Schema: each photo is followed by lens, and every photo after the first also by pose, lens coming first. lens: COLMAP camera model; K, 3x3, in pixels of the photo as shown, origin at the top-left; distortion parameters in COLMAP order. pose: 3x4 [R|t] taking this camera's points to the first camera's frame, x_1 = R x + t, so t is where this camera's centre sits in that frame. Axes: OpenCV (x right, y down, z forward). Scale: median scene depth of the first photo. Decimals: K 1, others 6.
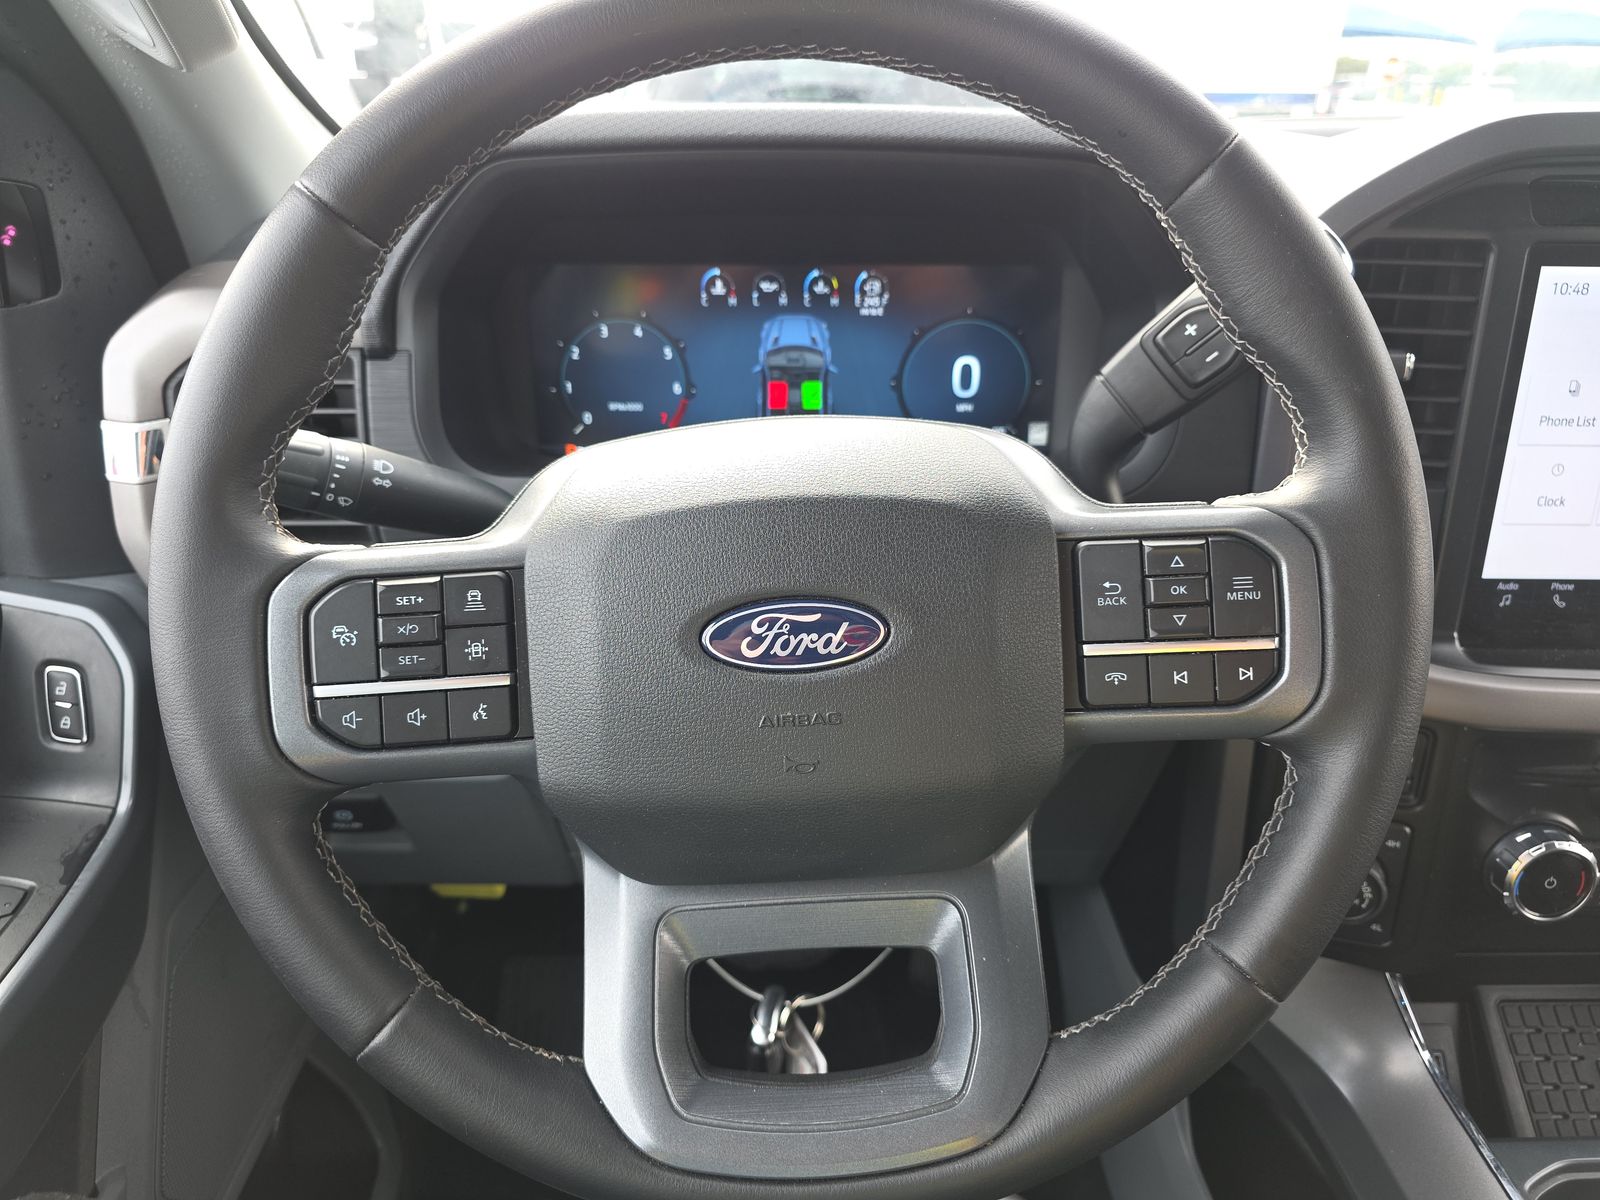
lens RADIAL K [[1168.7, 0, 799.9], [0, 1168.7, 602.2], [0, 0, 1]] dist [-0.003305, -0.002999]
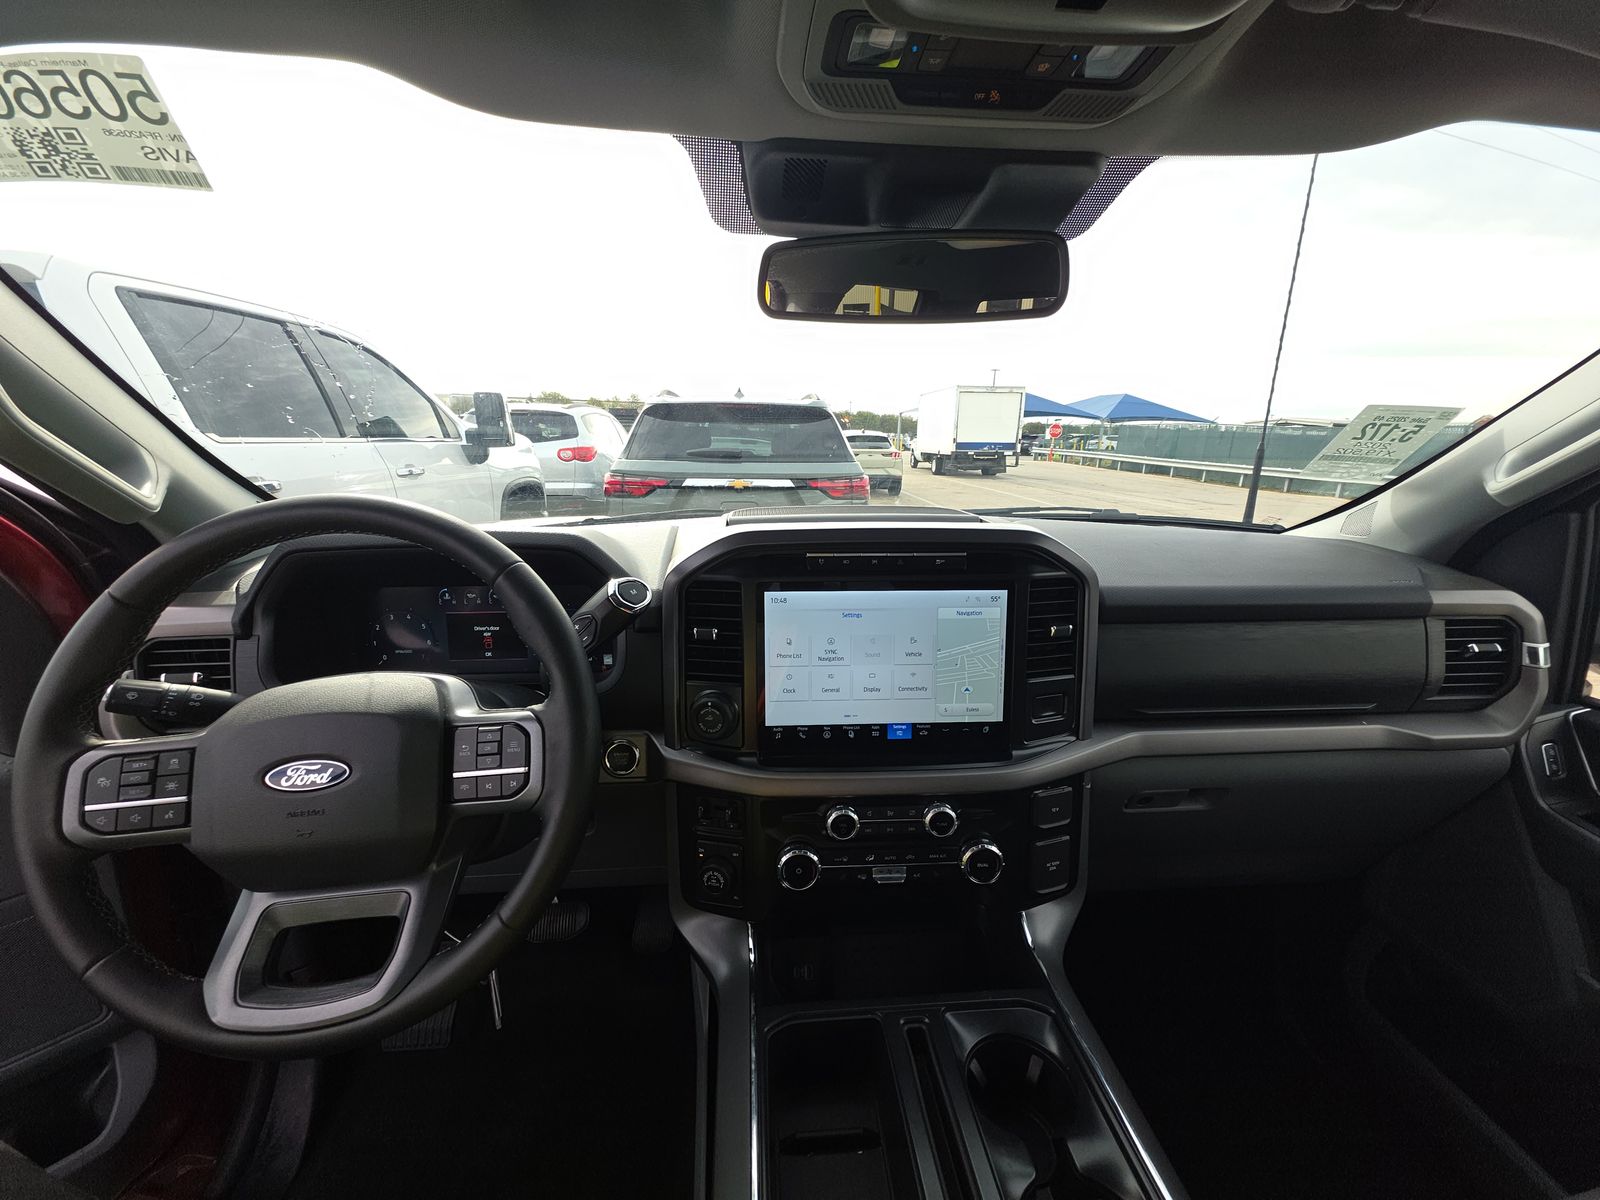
lens RADIAL K [[657.6, 0, 802.2], [0, 657.6, 598.4], [0, 0, 1]] dist [0.000109, -0.000640]
pose [[0.996719, -0.016664, 0.079200, 0.860655], [0.030494, 0.983780, -0.176769, -0.055429], [-0.074969, 0.178605, 0.981061, -0.419910]]
